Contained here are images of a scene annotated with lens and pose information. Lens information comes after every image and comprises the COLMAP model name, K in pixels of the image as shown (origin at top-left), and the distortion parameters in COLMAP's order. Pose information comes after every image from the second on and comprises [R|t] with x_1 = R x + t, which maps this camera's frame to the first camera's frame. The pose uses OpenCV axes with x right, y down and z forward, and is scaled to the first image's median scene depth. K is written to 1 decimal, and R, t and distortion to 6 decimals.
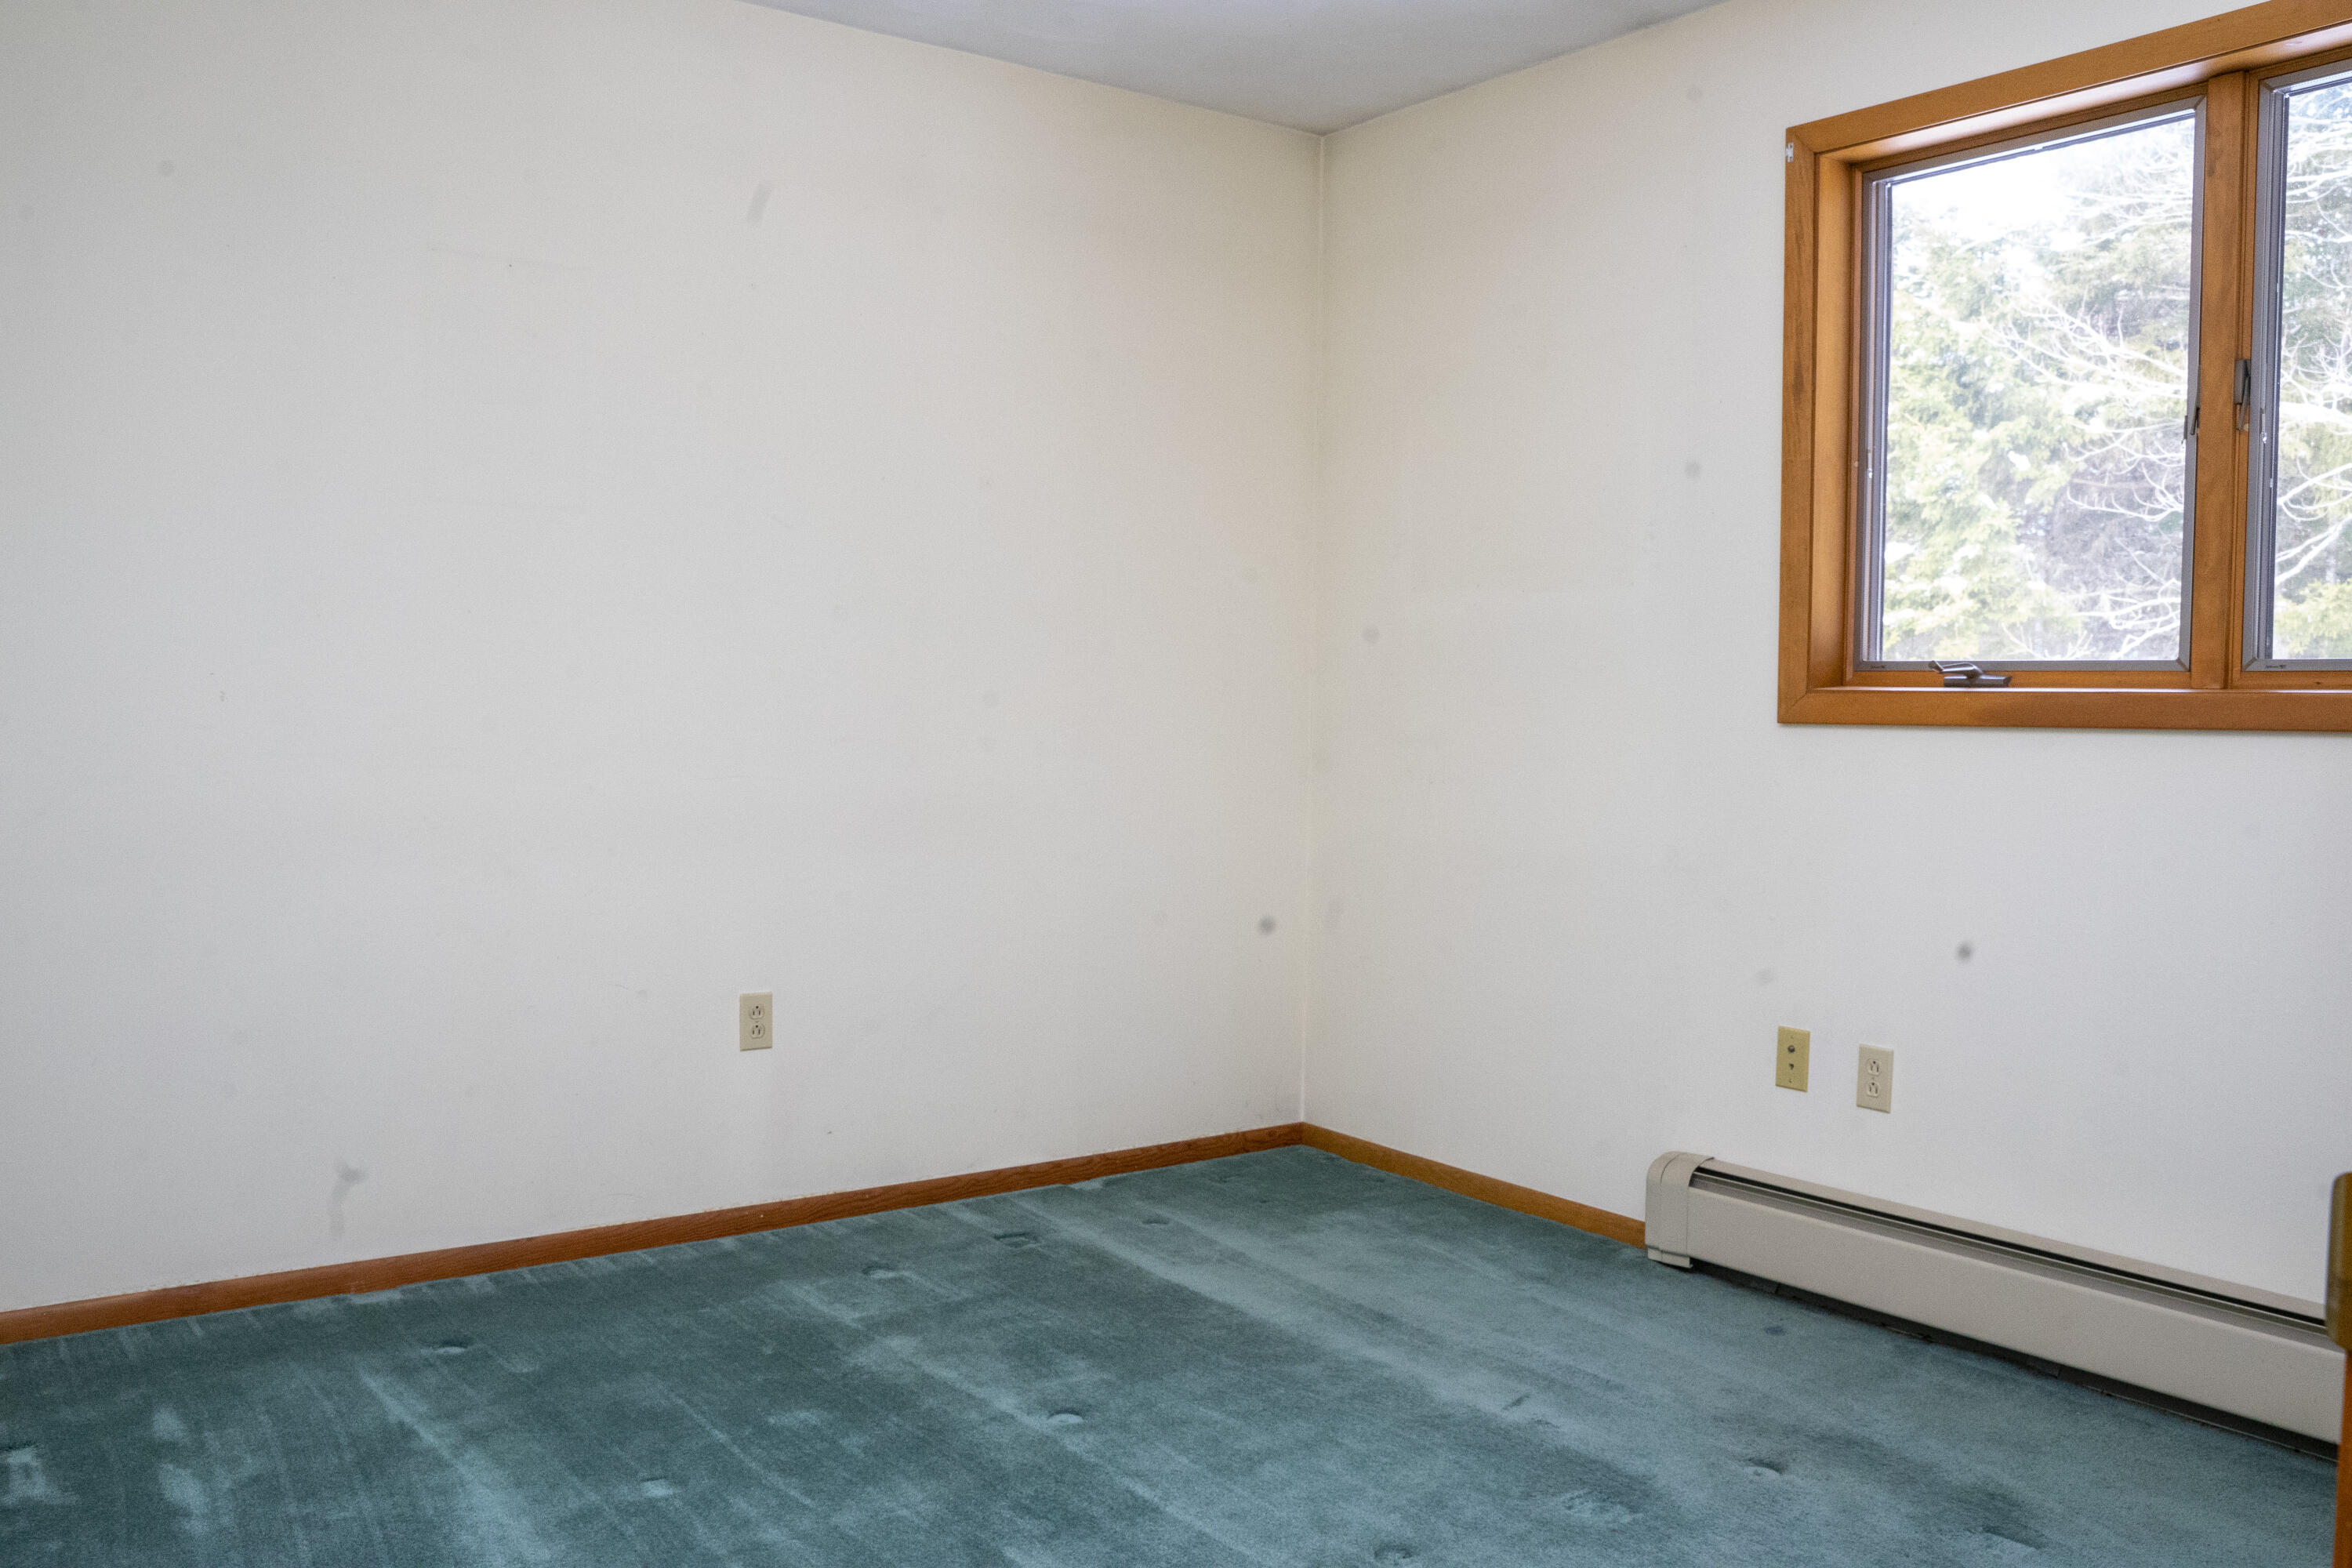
lens RADIAL K [[1911.3, 0, 1176.0], [0, 1911.3, 784.0], [0, 0, 1]] dist [-0.117194, 0.097912]
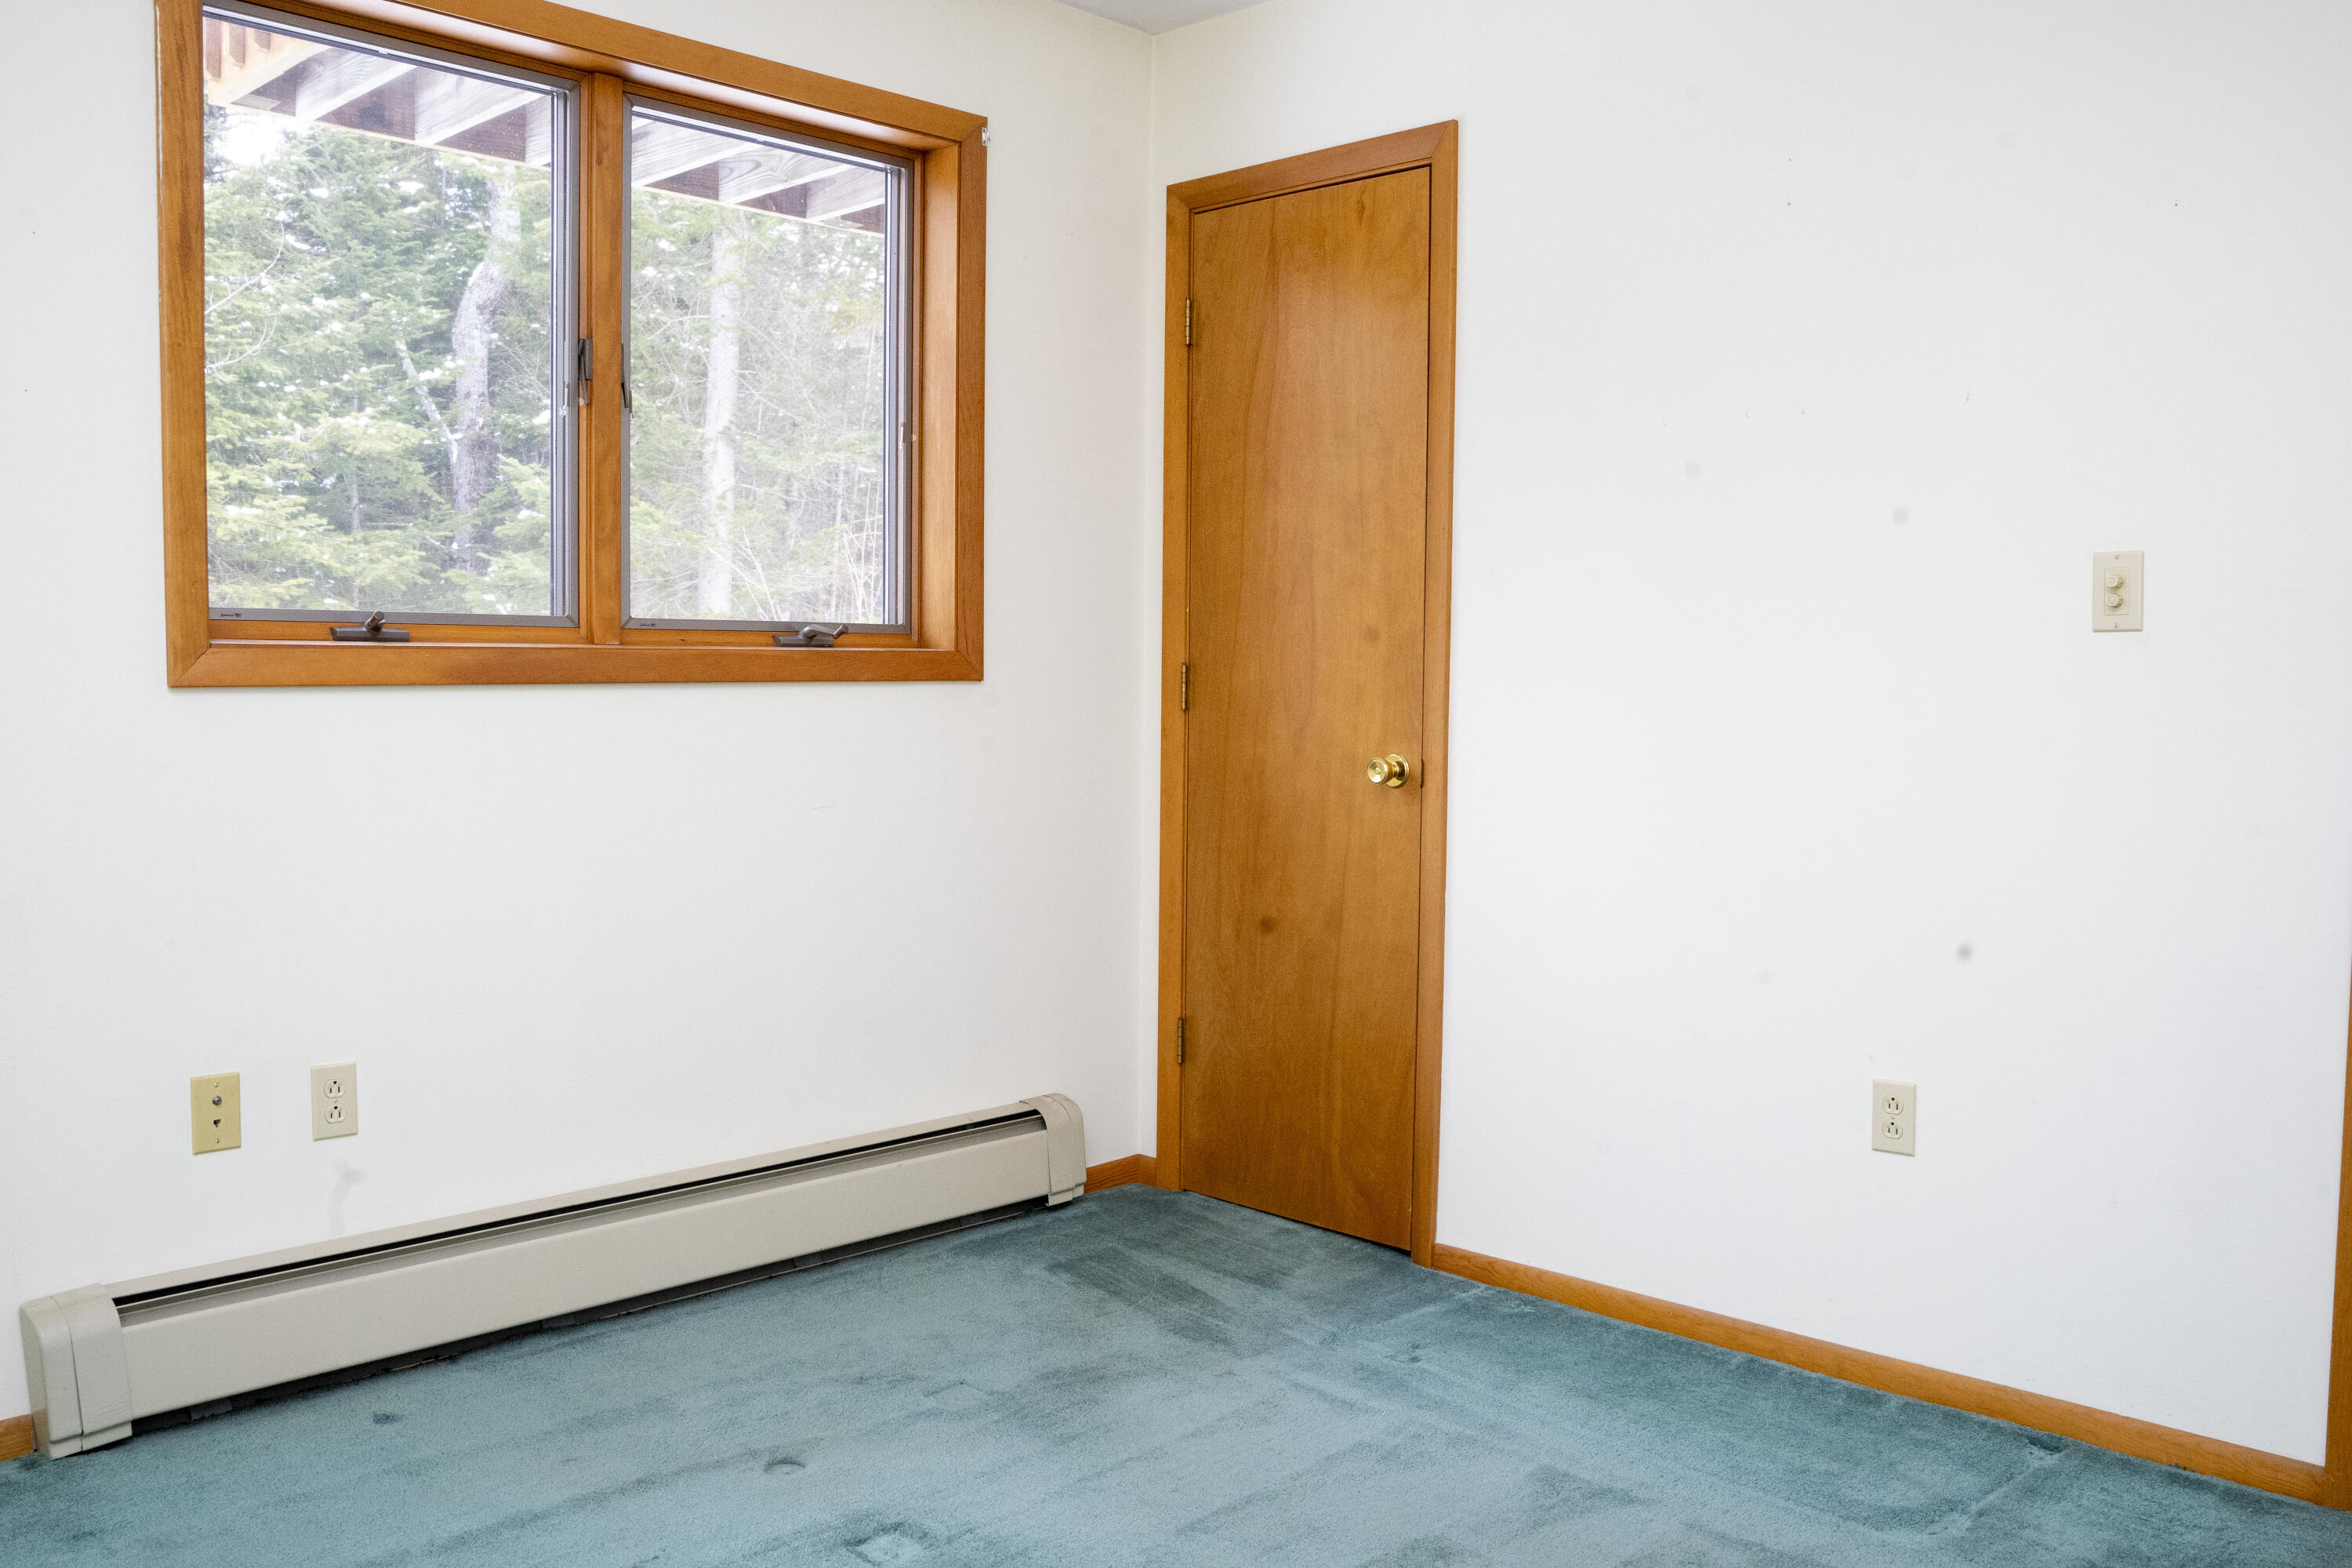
lens RADIAL K [[1911.3, 0, 1176.0], [0, 1911.3, 784.0], [0, 0, 1]] dist [-0.117194, 0.097912]
pose [[-0.153852, -0.075009, 0.985243, -0.516988], [0.032177, 0.996205, 0.080868, -0.043461], [-0.987570, 0.044144, -0.150854, 0.753464]]
